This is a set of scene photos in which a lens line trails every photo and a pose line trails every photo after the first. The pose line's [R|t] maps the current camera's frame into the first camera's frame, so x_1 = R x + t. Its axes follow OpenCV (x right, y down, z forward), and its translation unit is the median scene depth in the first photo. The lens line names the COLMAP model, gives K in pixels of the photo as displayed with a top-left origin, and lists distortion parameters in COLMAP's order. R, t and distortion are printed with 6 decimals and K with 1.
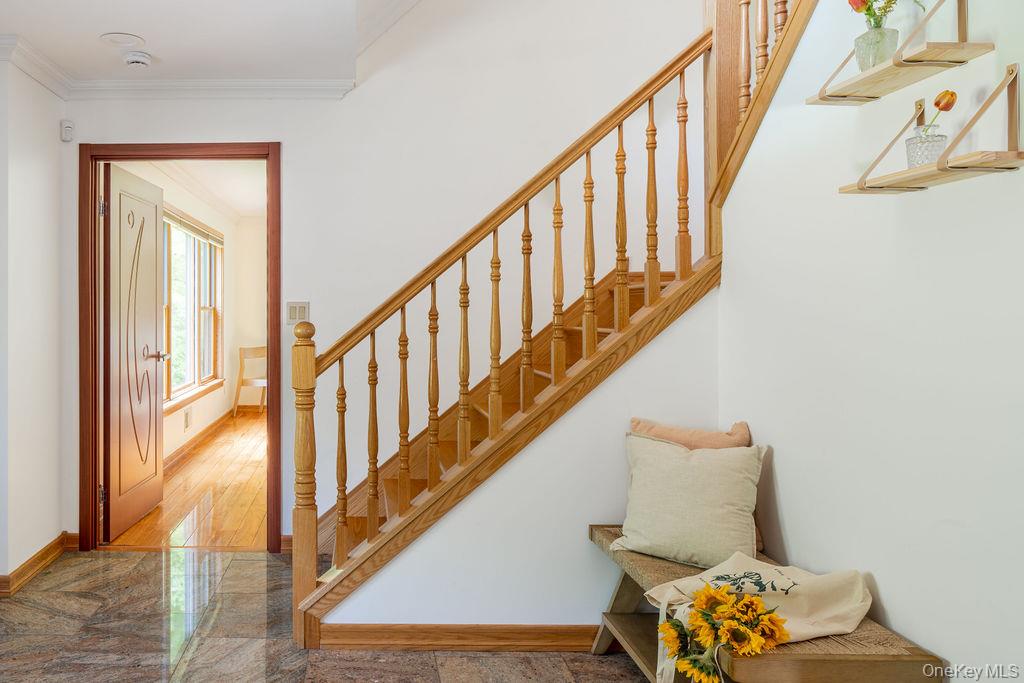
lens RADIAL K [[784.6, 0, 505.6], [0, 784.6, 317.2], [0, 0, 1]] dist [-0.012979, 0.006699]
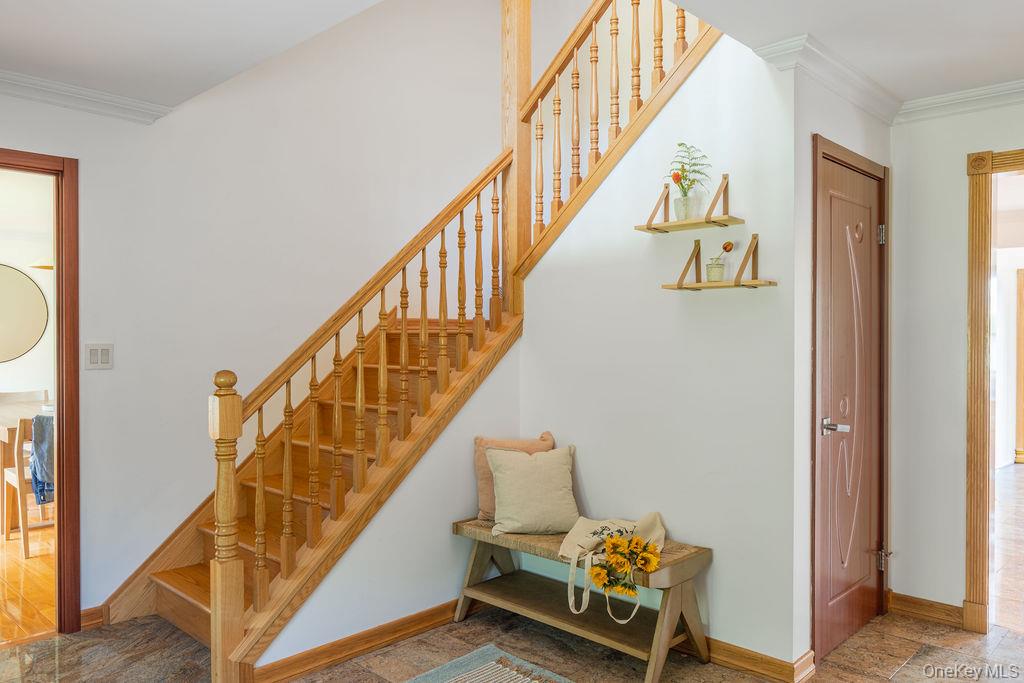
lens RADIAL K [[731.5, 0, 511.4], [0, 731.5, 342.1], [0, 0, 1]] dist [-0.024504, -0.003198]
pose [[0.678670, -0.003722, 0.734434, -0.697845], [-0.008223, 0.999886, 0.012666, -0.045125], [-0.734397, -0.014635, 0.678562, 0.127103]]
